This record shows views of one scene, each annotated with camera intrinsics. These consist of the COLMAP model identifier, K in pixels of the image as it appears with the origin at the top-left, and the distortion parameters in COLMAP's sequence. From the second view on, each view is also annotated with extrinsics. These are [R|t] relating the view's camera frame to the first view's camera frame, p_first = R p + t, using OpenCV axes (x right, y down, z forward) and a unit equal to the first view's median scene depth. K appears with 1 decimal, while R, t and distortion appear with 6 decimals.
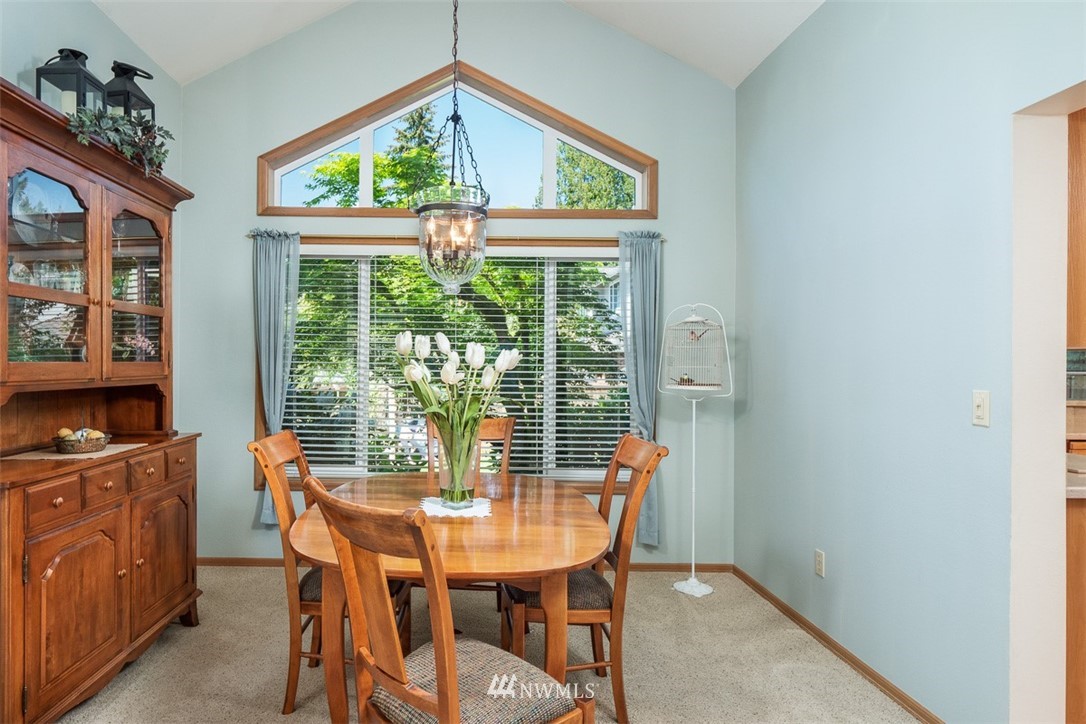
lens RADIAL K [[667.7, 0, 463.0], [0, 667.7, 355.5], [0, 0, 1]] dist [-0.007436, -0.001845]
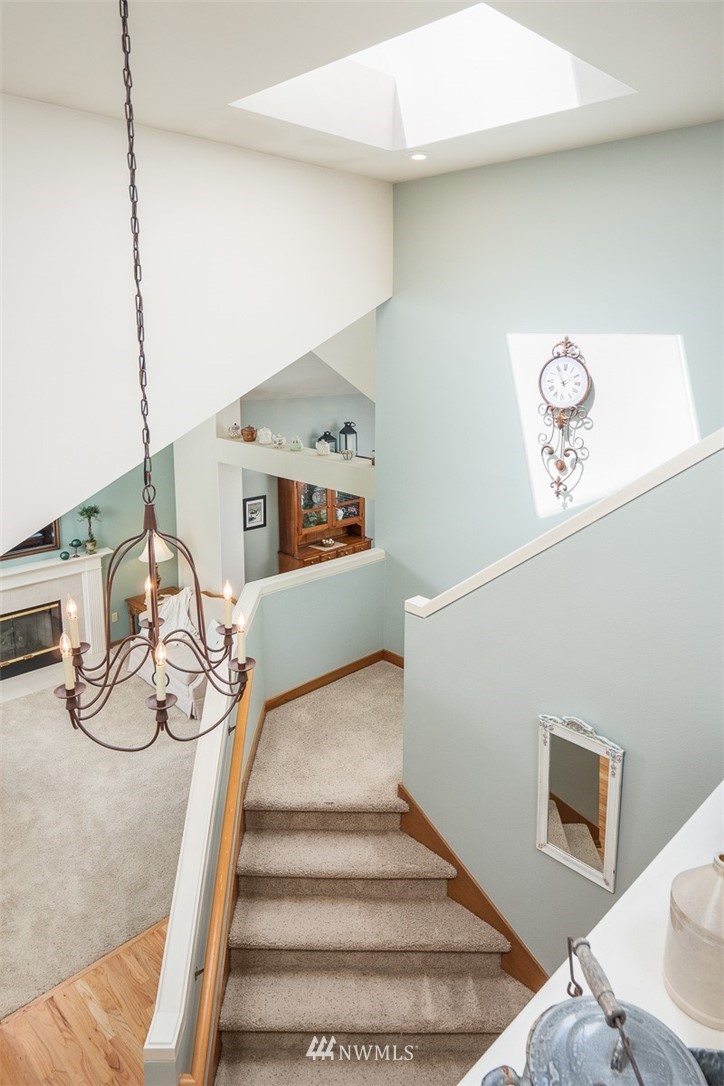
lens RADIAL K [[667.7, 0, 367.5], [0, 667.7, 471.5], [0, 0, 1]] dist [-0.007436, -0.001845]
pose [[0.711060, 0.133162, -0.690407, 1.668041], [-0.001256, 0.982142, 0.188137, -0.769972], [0.703130, -0.132909, 0.698529, -1.086881]]
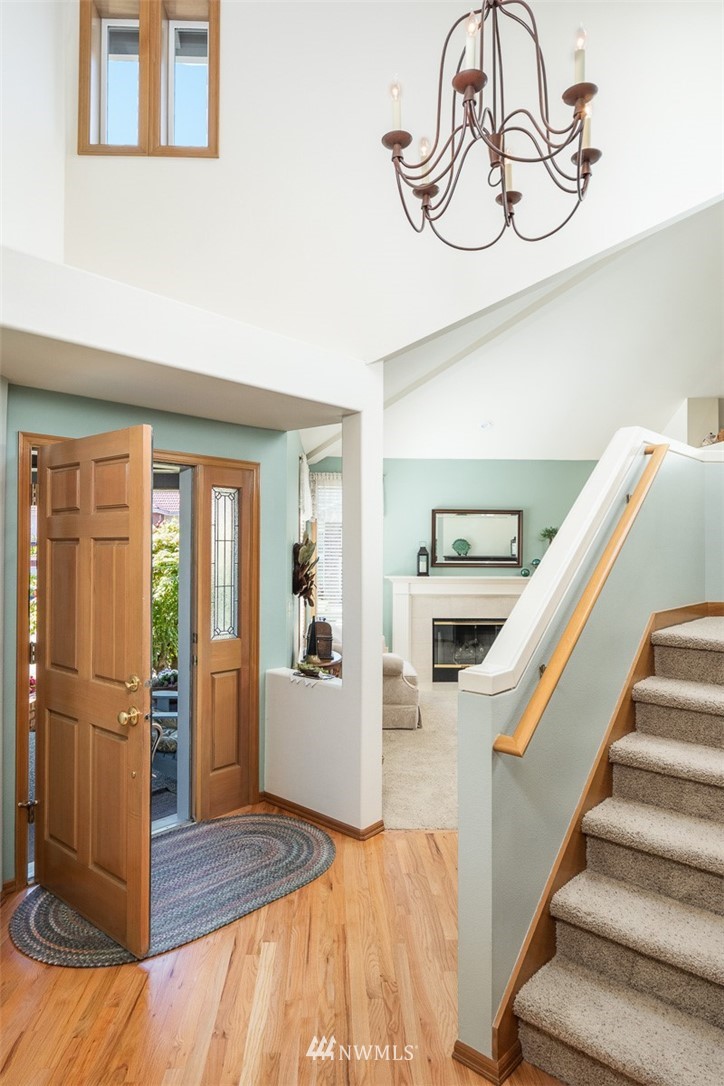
lens RADIAL K [[645.5, 0, 367.7], [0, 645.5, 545.6], [0, 0, 1]] dist [-0.001572, 0.000057]
pose [[0.059208, -0.016538, -0.998109, 1.669142], [0.007707, 0.999841, -0.016110, -0.087830], [0.998216, -0.006739, 0.059326, -0.950986]]
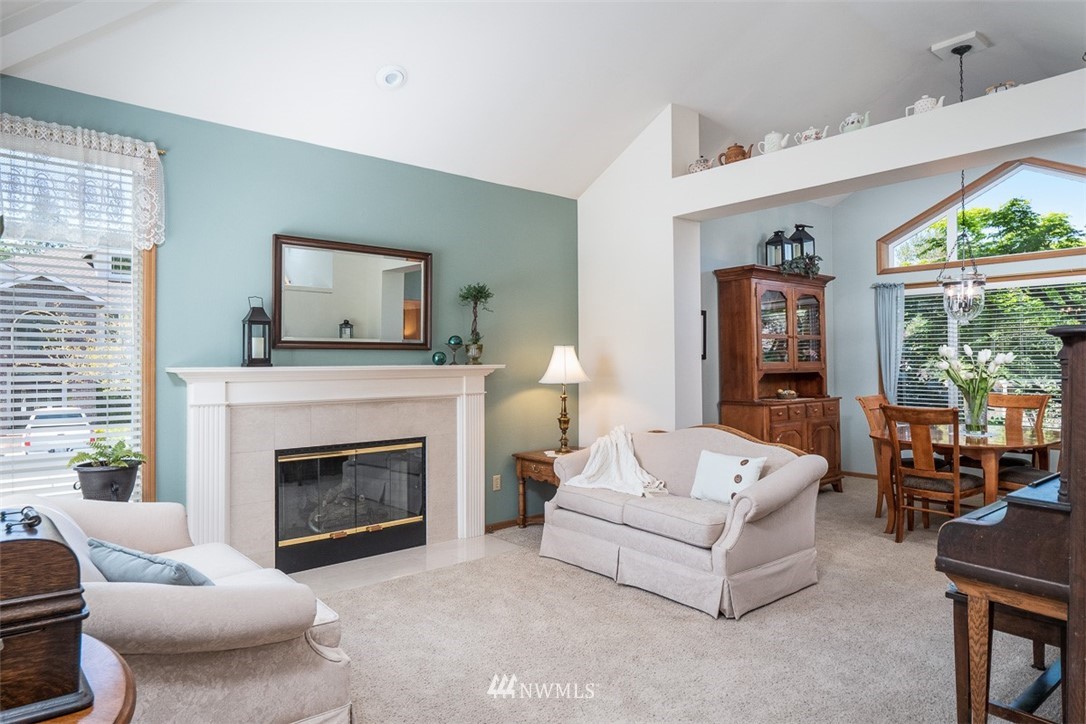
lens RADIAL K [[645.5, 0, 537.0], [0, 645.5, 356.7], [0, 0, 1]] dist [-0.001572, 0.000057]
pose [[0.646952, -0.016895, -0.762344, 0.509733], [0.020311, 0.999782, -0.004920, -0.013042], [0.762261, -0.012301, 0.647153, -0.977731]]
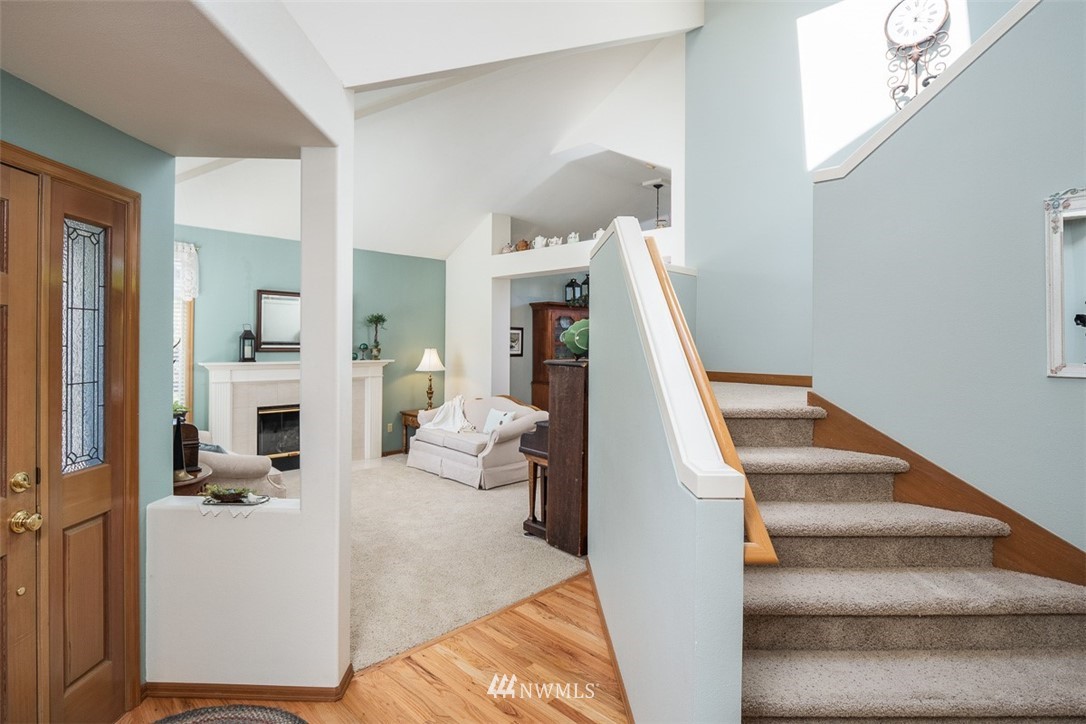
lens RADIAL K [[534.8, 0, 528.3], [0, 534.8, 343.1], [0, 0, 1]] dist [-0.015078, -0.000917]
pose [[0.704535, -0.000670, -0.709669, 1.248416], [0.005436, 0.999975, 0.004452, -0.079349], [0.709648, -0.006994, 0.704521, -1.205776]]
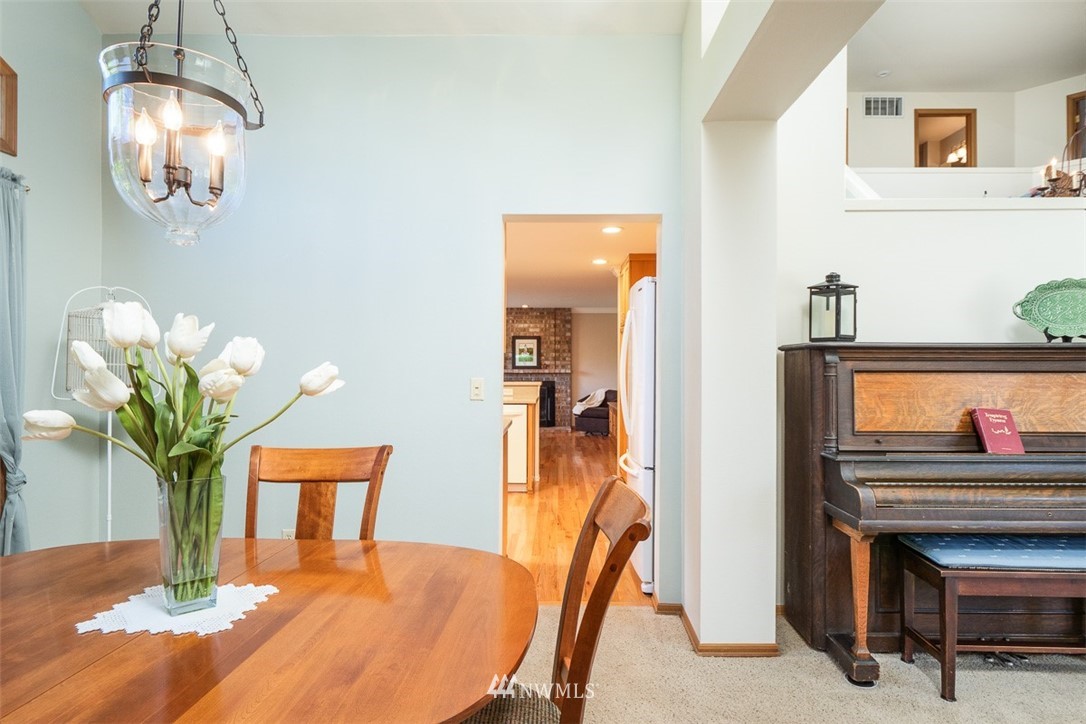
lens RADIAL K [[596.2, 0, 543.0], [0, 596.2, 362.0], [0, 0, 1]] dist [0.022026, -0.000266]
pose [[0.010963, -0.006078, 0.999921, -0.451314], [-0.014853, 0.999870, 0.006241, 0.001398], [-0.999830, -0.014921, 0.010871, 0.553889]]
